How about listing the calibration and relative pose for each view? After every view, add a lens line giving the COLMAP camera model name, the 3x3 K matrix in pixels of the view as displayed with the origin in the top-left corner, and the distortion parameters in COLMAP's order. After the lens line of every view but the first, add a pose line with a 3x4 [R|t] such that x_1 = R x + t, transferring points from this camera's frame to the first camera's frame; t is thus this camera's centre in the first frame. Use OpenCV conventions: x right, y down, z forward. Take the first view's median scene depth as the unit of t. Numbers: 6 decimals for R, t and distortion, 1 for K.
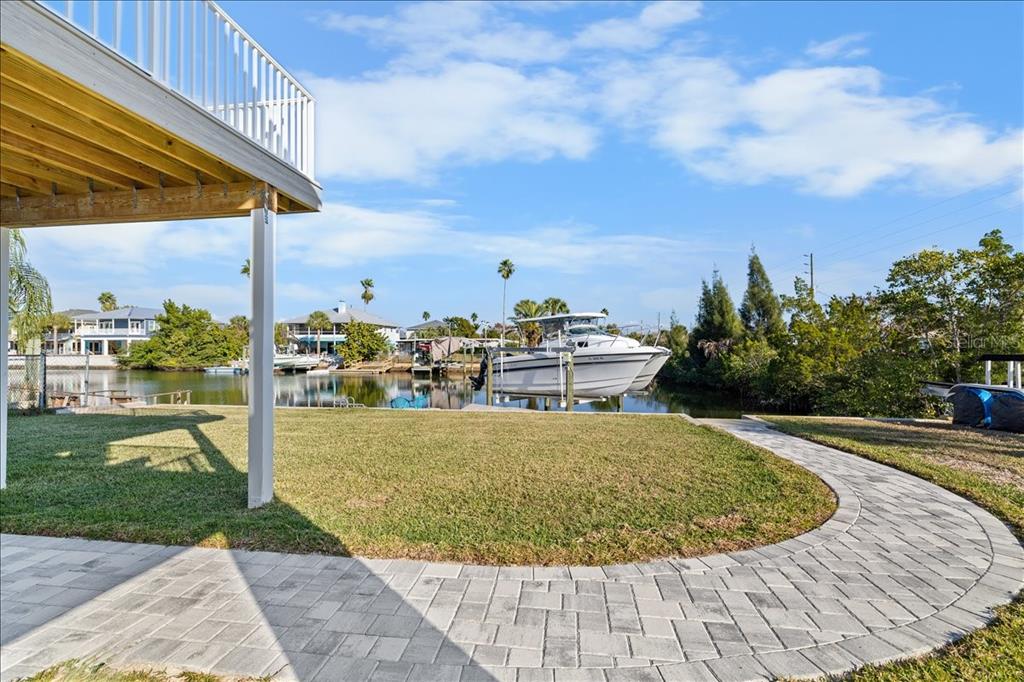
lens RADIAL K [[426.5, 0, 510.5], [0, 426.5, 344.9], [0, 0, 1]] dist [-0.000543, 0.000218]
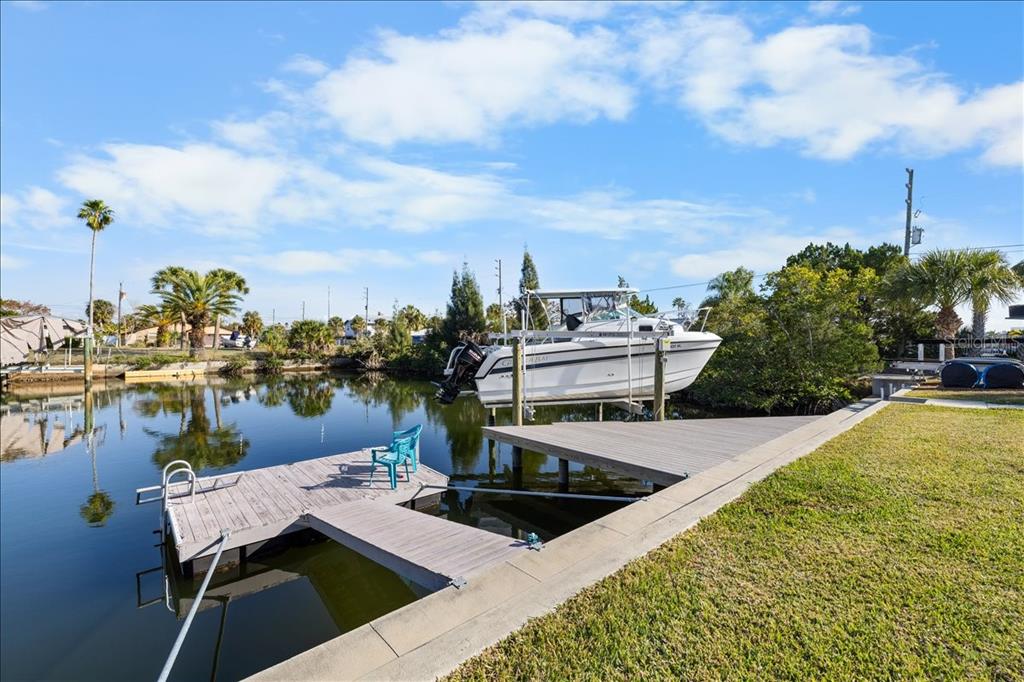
lens RADIAL K [[426.5, 0, 510.5], [0, 426.5, 344.9], [0, 0, 1]] dist [-0.000543, 0.000218]
pose [[0.644465, -0.005688, 0.764613, -0.231856], [-0.006803, 0.999890, 0.013172, 0.007847], [-0.764604, -0.013691, 0.644355, 0.267283]]
